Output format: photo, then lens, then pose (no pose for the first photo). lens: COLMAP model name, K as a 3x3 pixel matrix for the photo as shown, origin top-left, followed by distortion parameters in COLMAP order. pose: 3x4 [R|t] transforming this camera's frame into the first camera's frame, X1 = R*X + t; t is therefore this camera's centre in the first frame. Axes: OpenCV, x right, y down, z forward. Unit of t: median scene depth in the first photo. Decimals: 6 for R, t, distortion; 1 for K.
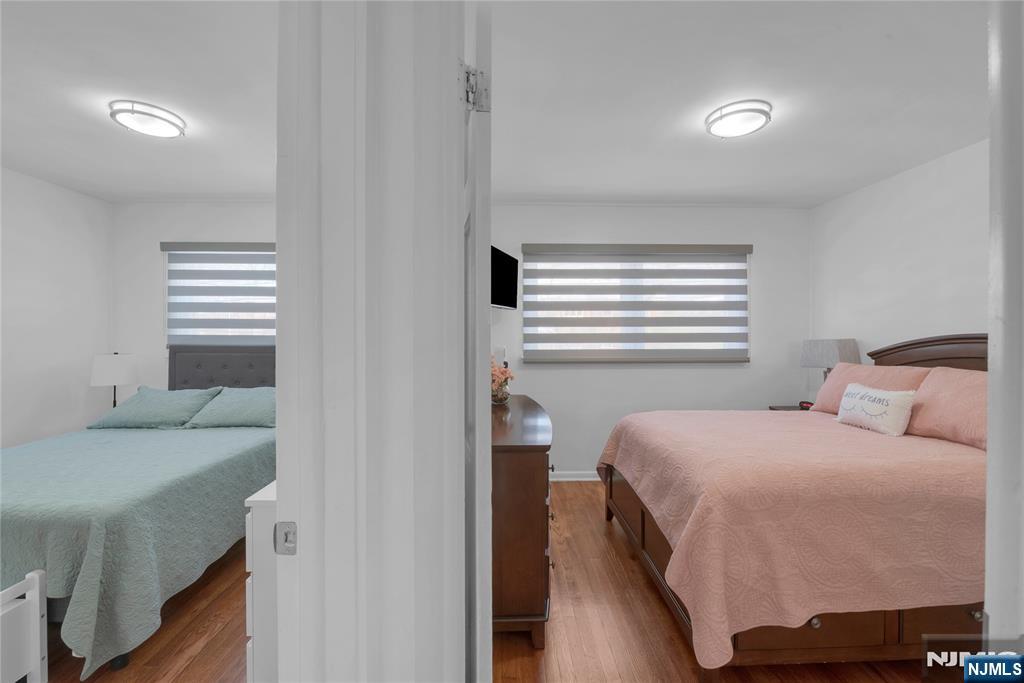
lens RADIAL K [[422.3, 0, 504.9], [0, 422.3, 333.1], [0, 0, 1]] dist [-0.007474, -0.000111]
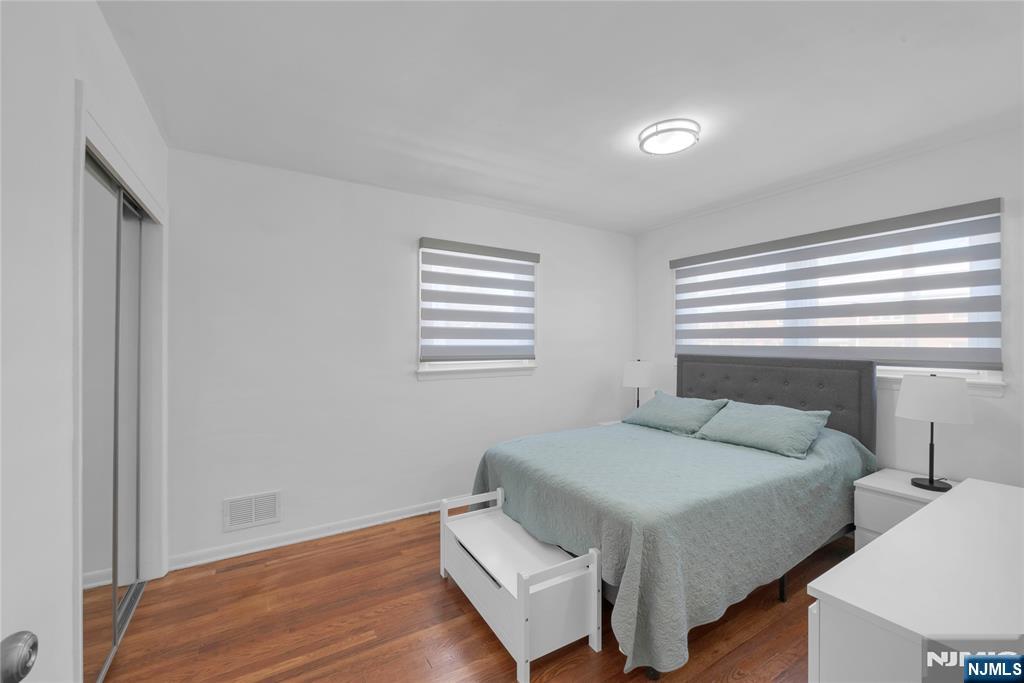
lens RADIAL K [[422.3, 0, 504.9], [0, 422.3, 333.1], [0, 0, 1]] dist [-0.007474, -0.000111]
pose [[0.504293, -0.018236, -0.863340, -0.181967], [-0.002530, 0.999742, -0.022594, -0.000729], [0.863529, 0.013578, 0.504117, 0.147540]]
